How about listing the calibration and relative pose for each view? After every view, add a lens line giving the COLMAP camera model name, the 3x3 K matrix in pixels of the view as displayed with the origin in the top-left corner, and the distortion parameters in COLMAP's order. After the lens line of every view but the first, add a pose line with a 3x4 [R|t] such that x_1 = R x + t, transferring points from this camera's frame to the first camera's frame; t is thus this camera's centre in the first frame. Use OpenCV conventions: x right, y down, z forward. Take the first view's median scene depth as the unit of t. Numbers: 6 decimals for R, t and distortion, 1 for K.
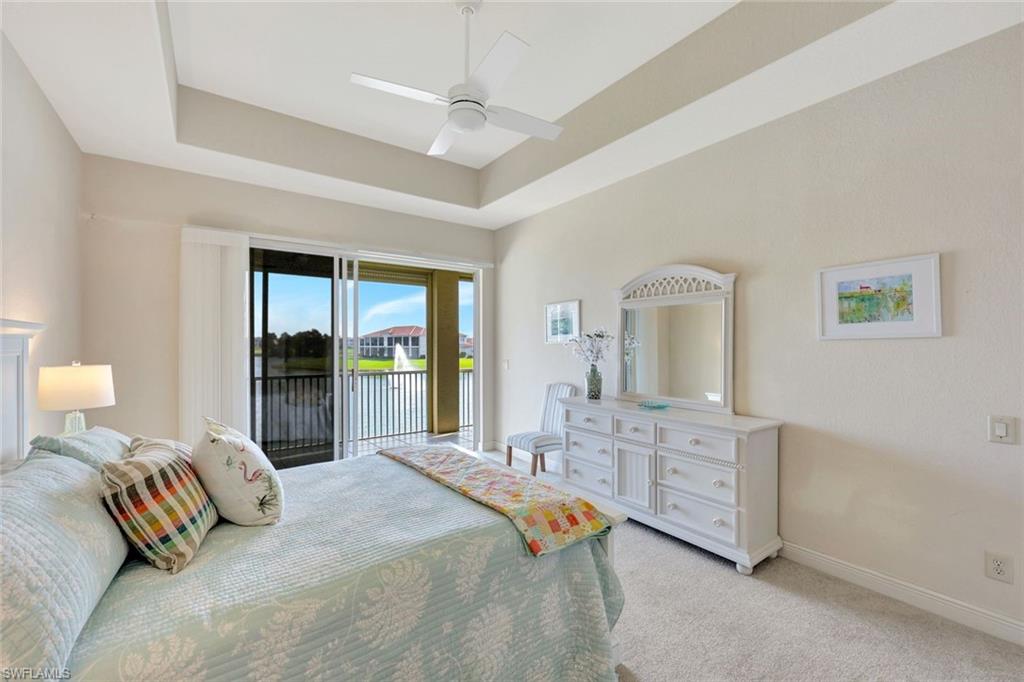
lens RADIAL K [[418.7, 0, 508.8], [0, 418.7, 338.6], [0, 0, 1]] dist [-0.002970, -0.000538]
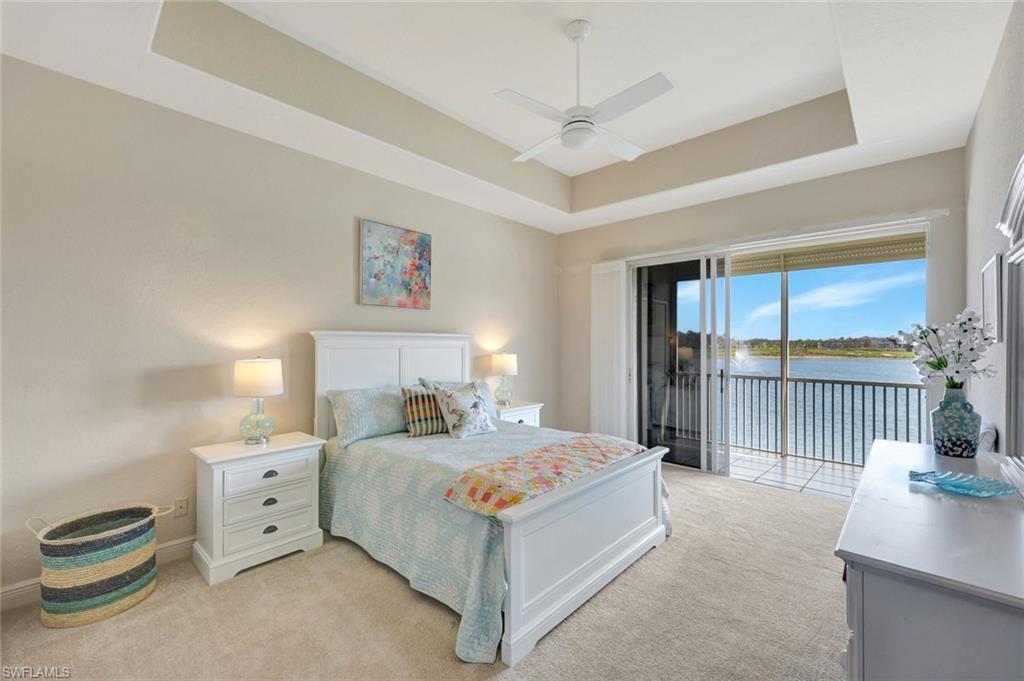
lens RADIAL K [[418.7, 0, 495.4], [0, 418.7, 344.9], [0, 0, 1]] dist [-0.002970, -0.000538]
pose [[0.178859, 0.004800, -0.983863, 0.589829], [0.007939, 0.999949, 0.006322, 0.005557], [0.983843, -0.008941, 0.178812, 0.381596]]
